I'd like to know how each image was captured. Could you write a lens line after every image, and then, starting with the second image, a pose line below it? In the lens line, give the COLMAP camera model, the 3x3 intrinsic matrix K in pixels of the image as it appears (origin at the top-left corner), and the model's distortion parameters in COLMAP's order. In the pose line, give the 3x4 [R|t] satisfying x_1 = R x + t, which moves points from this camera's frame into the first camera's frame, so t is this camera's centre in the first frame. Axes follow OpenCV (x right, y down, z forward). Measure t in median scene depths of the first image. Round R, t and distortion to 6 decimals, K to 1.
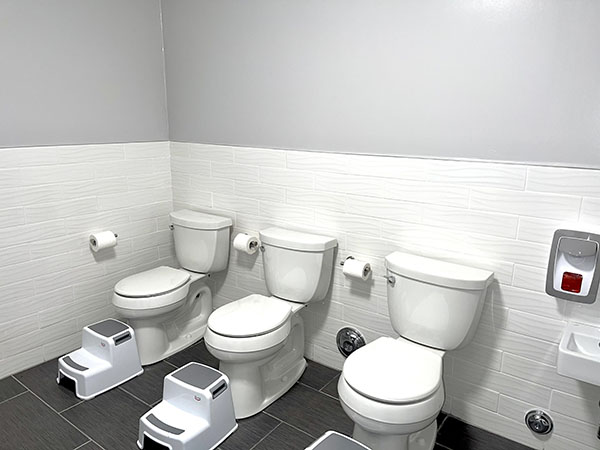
lens RADIAL K [[451.7, 0, 298.0], [0, 451.7, 226.5], [0, 0, 1]] dist [0.096581, -0.139070]
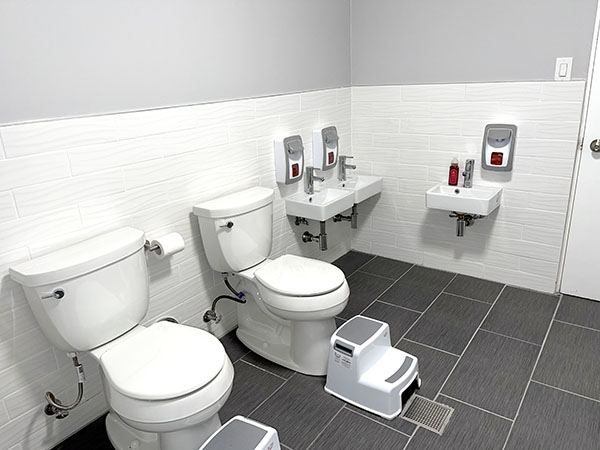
lens RADIAL K [[451.7, 0, 298.0], [0, 451.7, 226.5], [0, 0, 1]] dist [0.096581, -0.139070]
pose [[0.005882, -0.327622, 0.944790, -0.849369], [0.300255, 0.901790, 0.310842, -0.165906], [-0.953841, 0.281850, 0.103674, 0.814207]]
